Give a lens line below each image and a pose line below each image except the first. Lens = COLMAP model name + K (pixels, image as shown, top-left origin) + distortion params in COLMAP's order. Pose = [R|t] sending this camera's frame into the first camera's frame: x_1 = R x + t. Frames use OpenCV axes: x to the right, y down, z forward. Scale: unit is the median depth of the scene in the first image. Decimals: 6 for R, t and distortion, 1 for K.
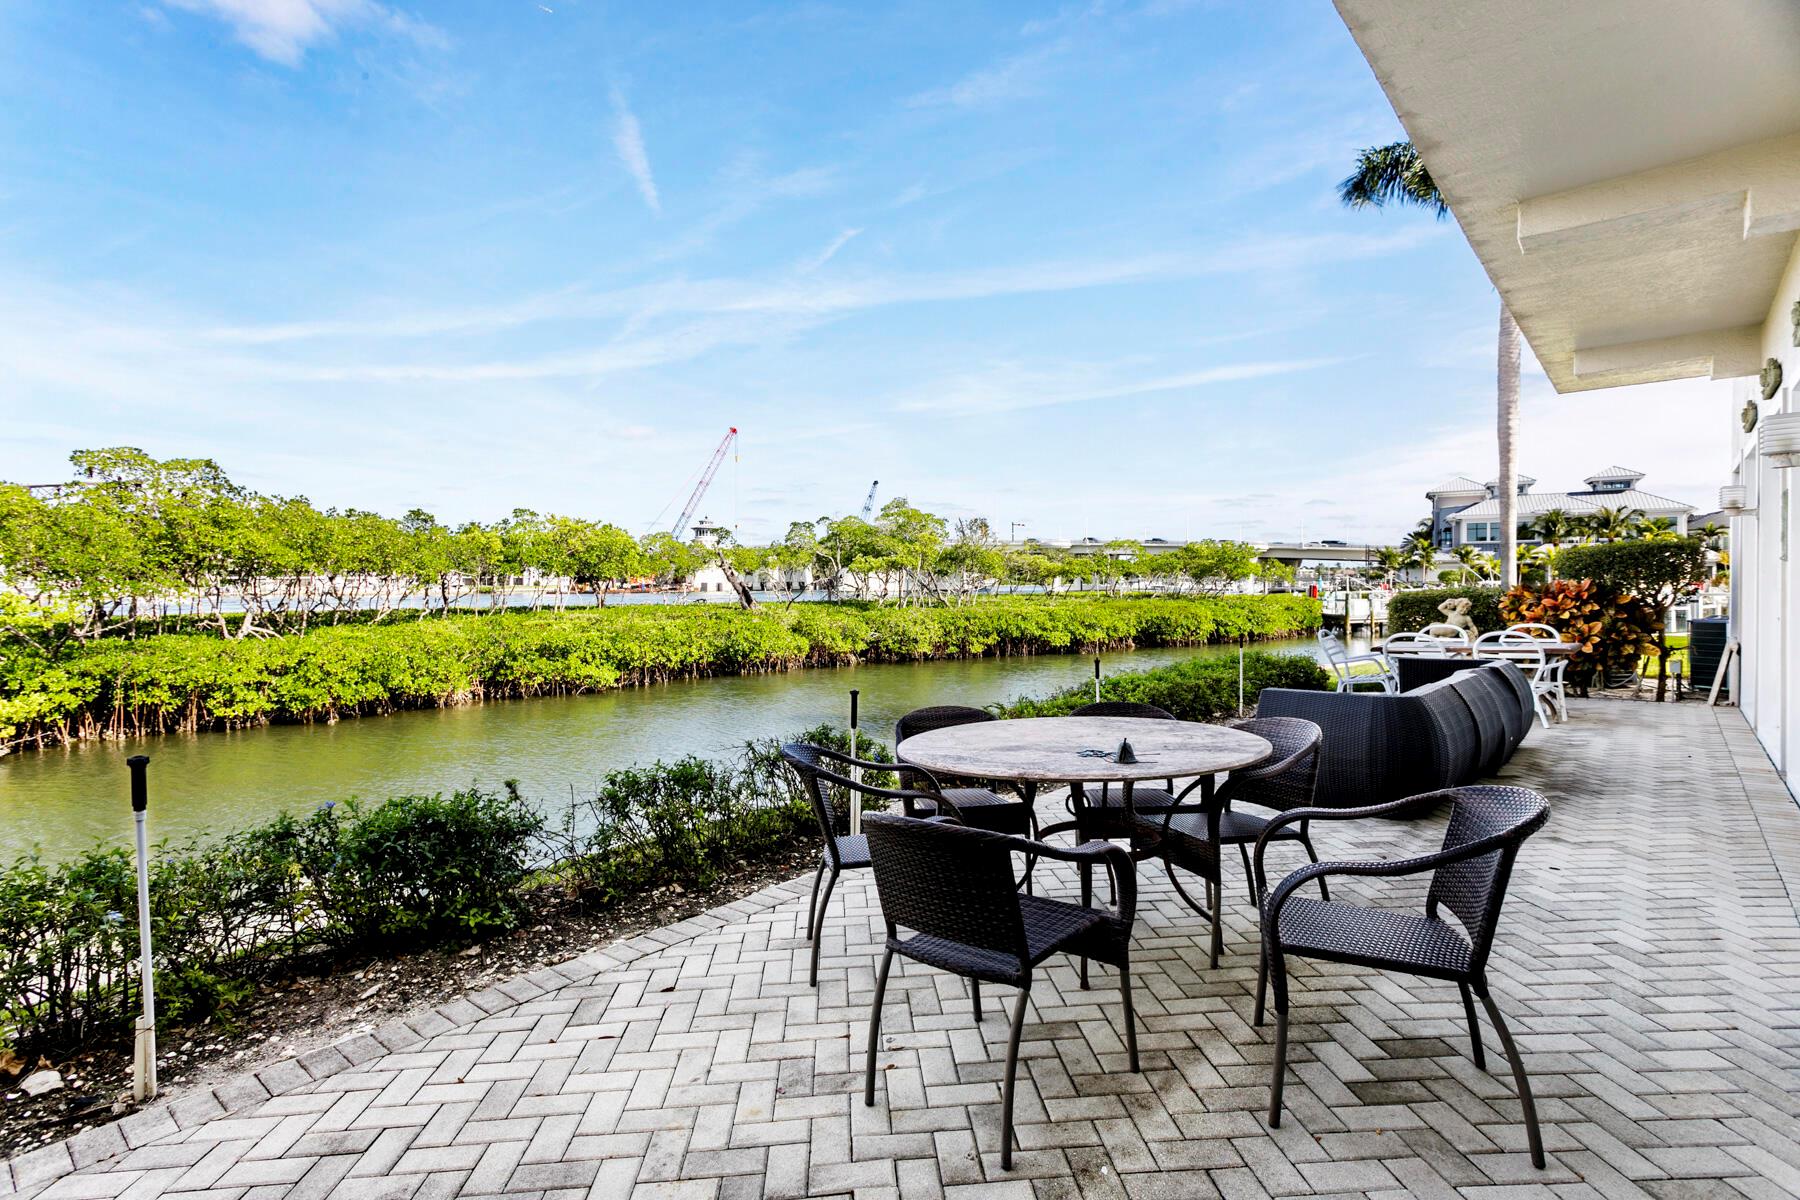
lens RADIAL K [[842.2, 0, 901.4], [0, 842.2, 644.7], [0, 0, 1]] dist [0.001352, 0.000627]
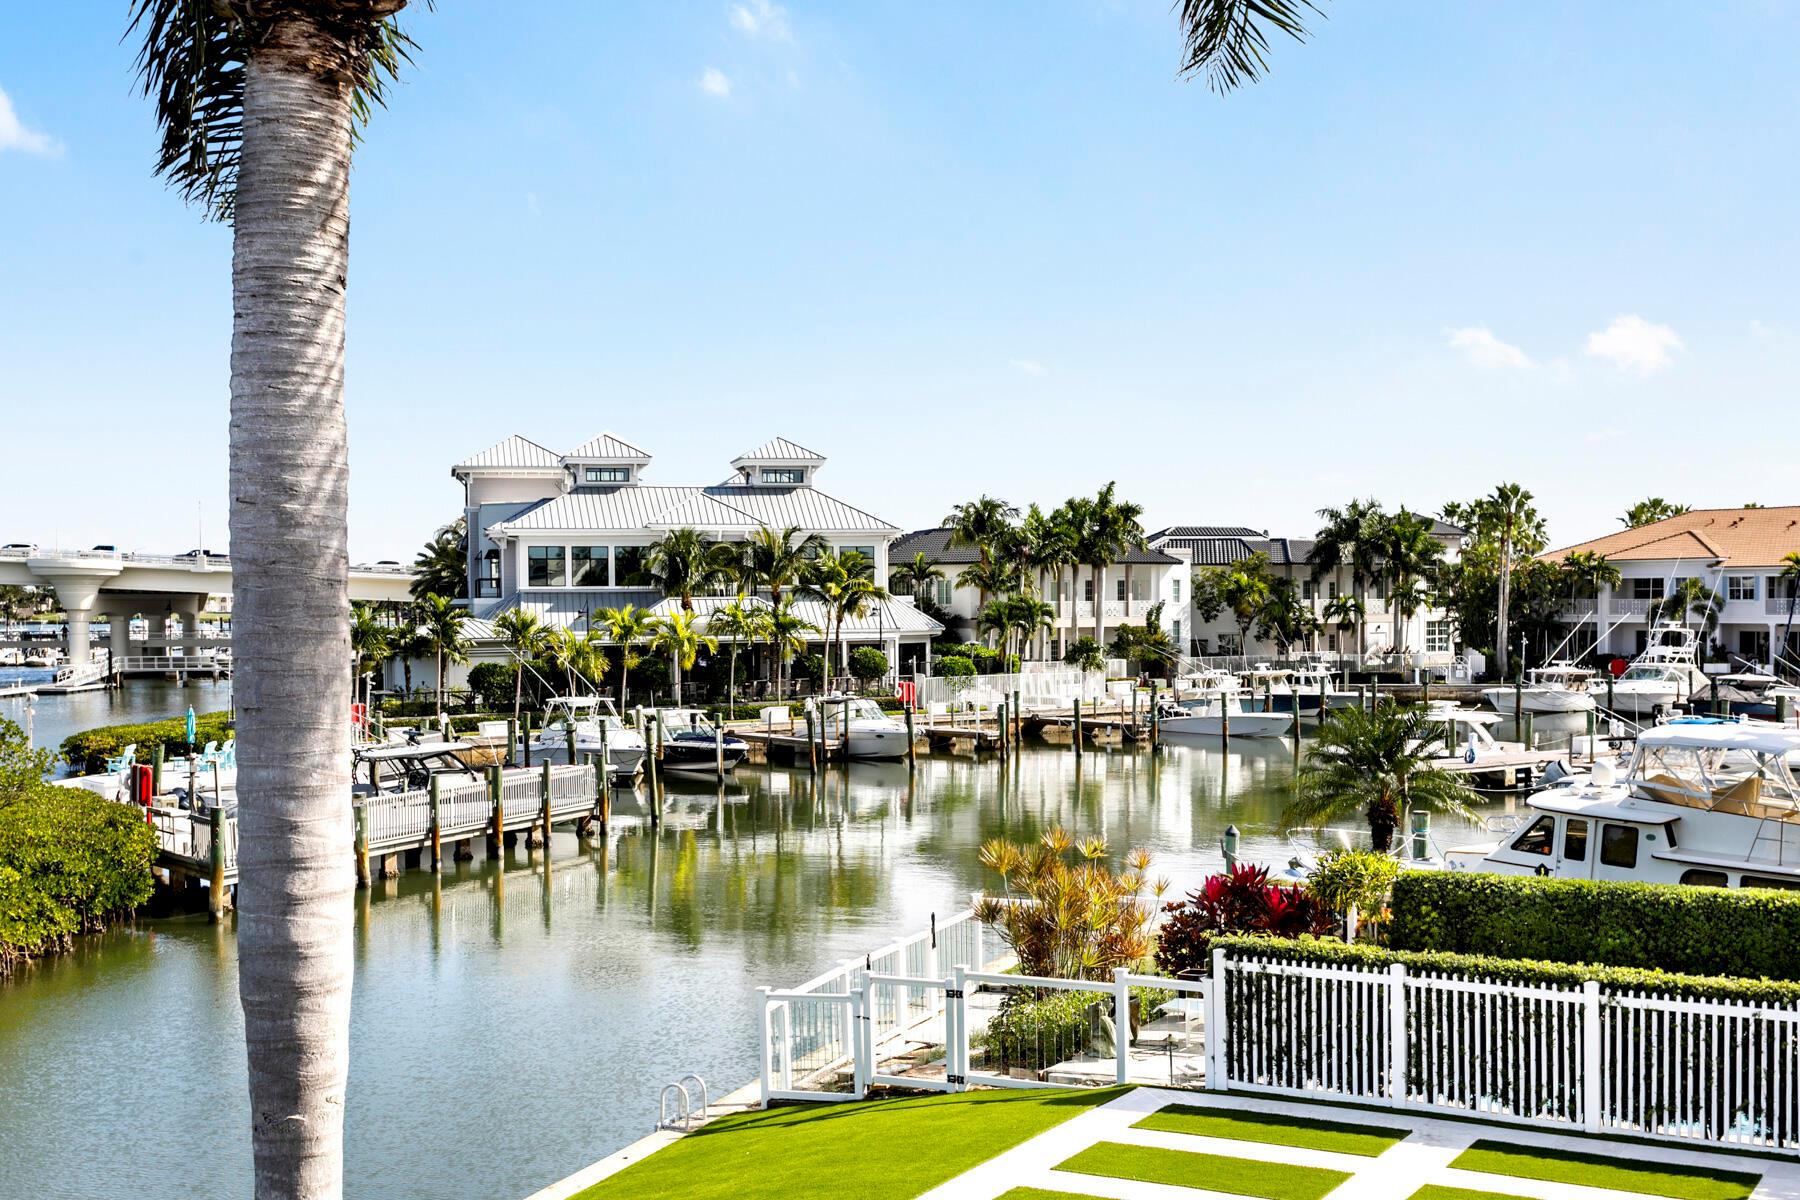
lens RADIAL K [[2070.0, 0, 899.5], [0, 2070.0, 669.7], [0, 0, 1]] dist [0.021096, -0.000699]
pose [[0.730106, -0.023243, 0.682938, 0.173801], [0.058978, 0.997835, -0.029091, -0.094123], [-0.680784, 0.061518, 0.729897, 0.191391]]
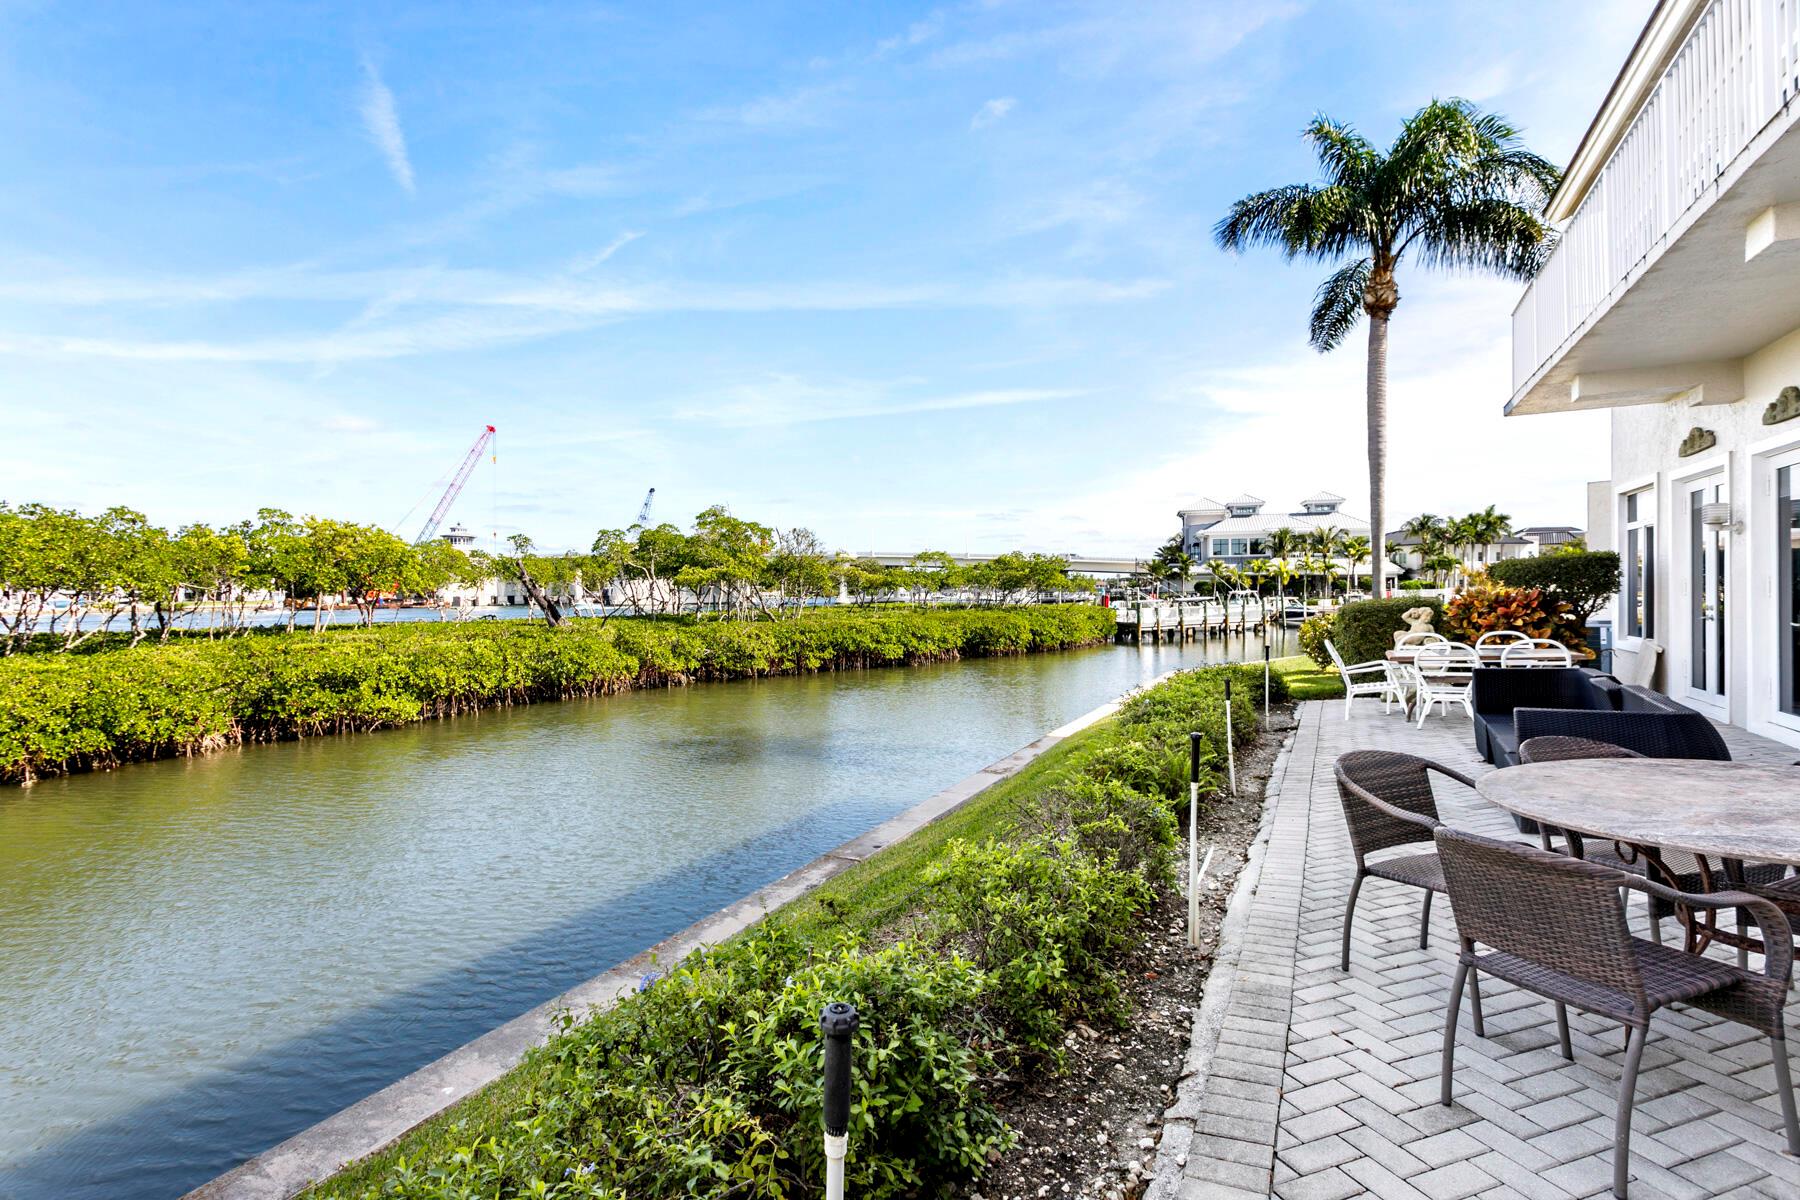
lens RADIAL K [[854.5, 0, 894.7], [0, 854.5, 590.2], [0, 0, 1]] dist [0.001773, 0.001720]
pose [[0.969069, -0.003964, 0.246757, -0.051003], [0.023308, 0.996872, -0.075520, -0.002483], [-0.245685, 0.078935, 0.966130, 0.028133]]
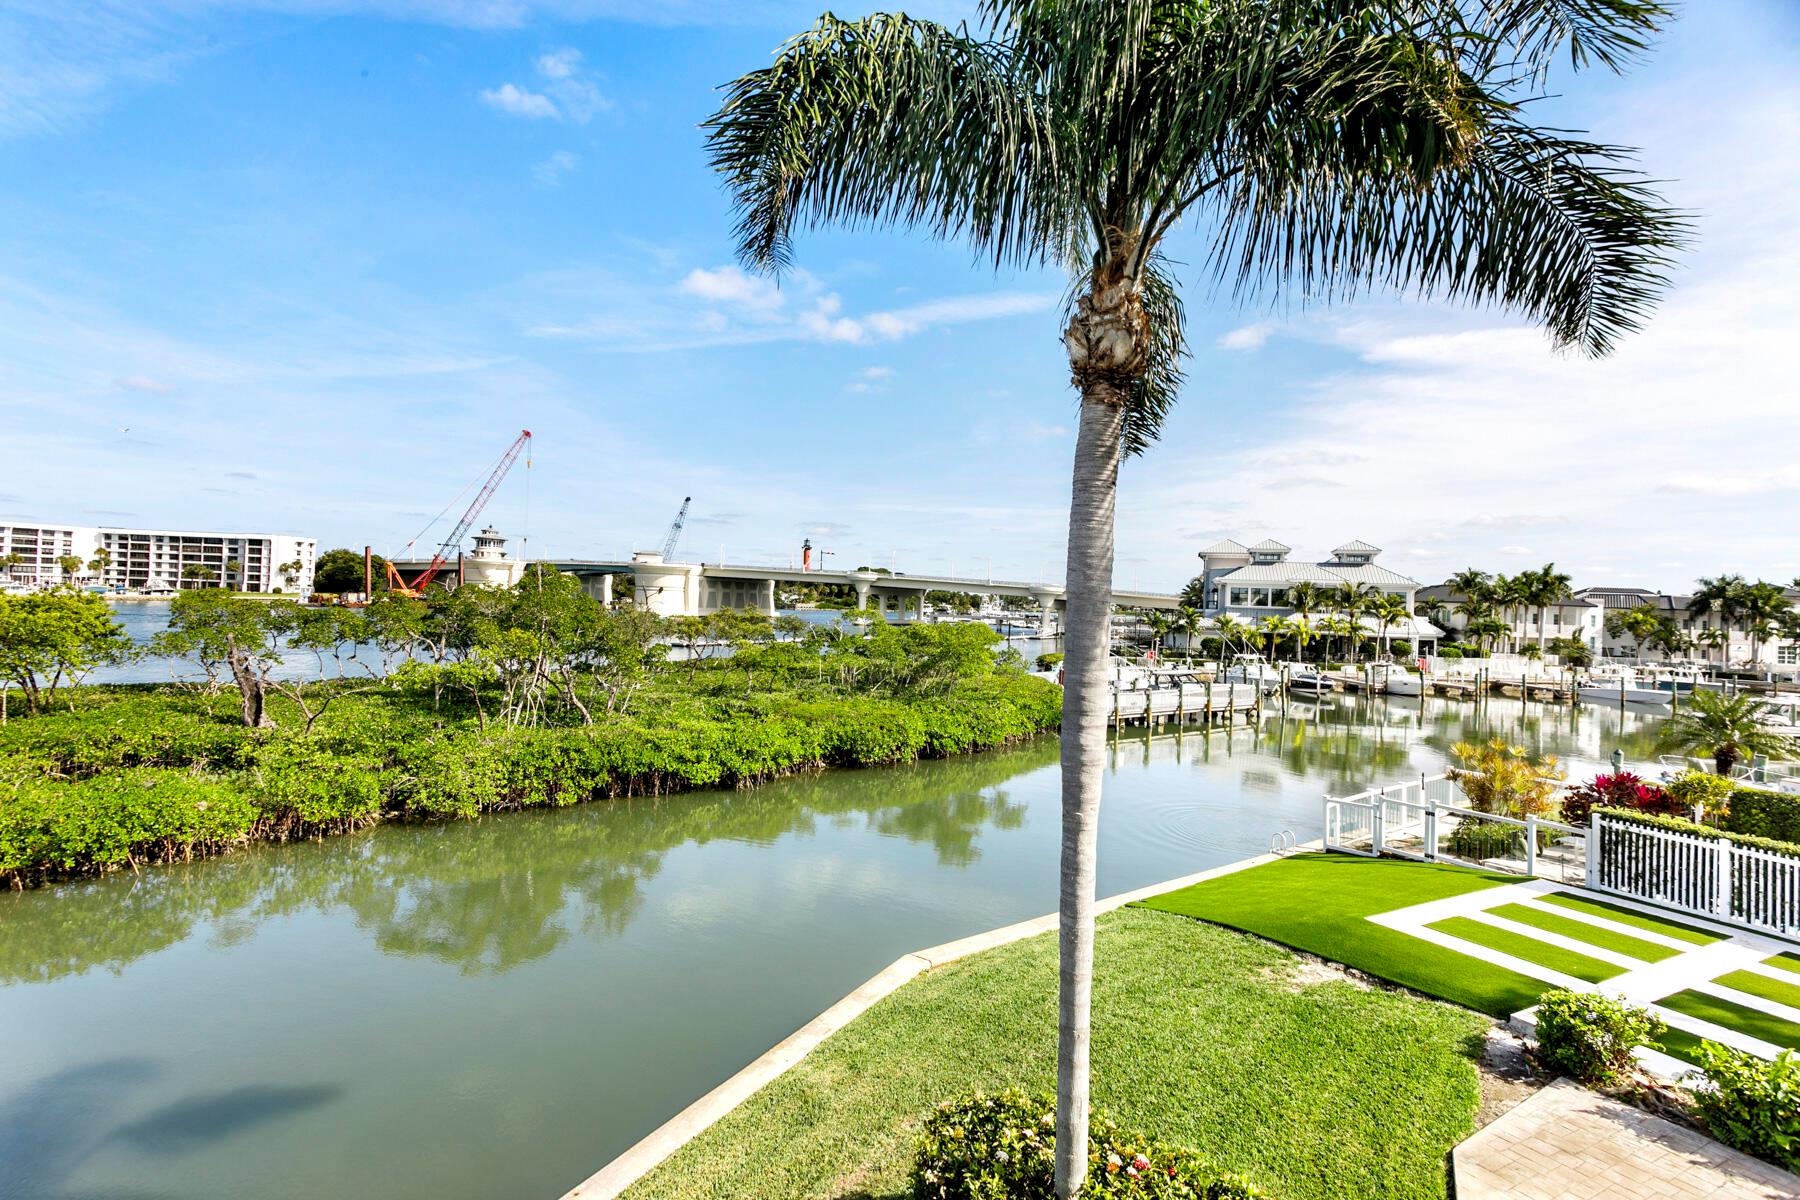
lens RADIAL K [[854.5, 0, 894.7], [0, 854.5, 590.2], [0, 0, 1]] dist [0.001773, 0.001720]
pose [[0.979488, 0.042094, 0.197055, 0.177976], [-0.024294, 0.995473, -0.091888, -0.094210], [-0.200031, 0.085216, 0.976077, 0.184492]]
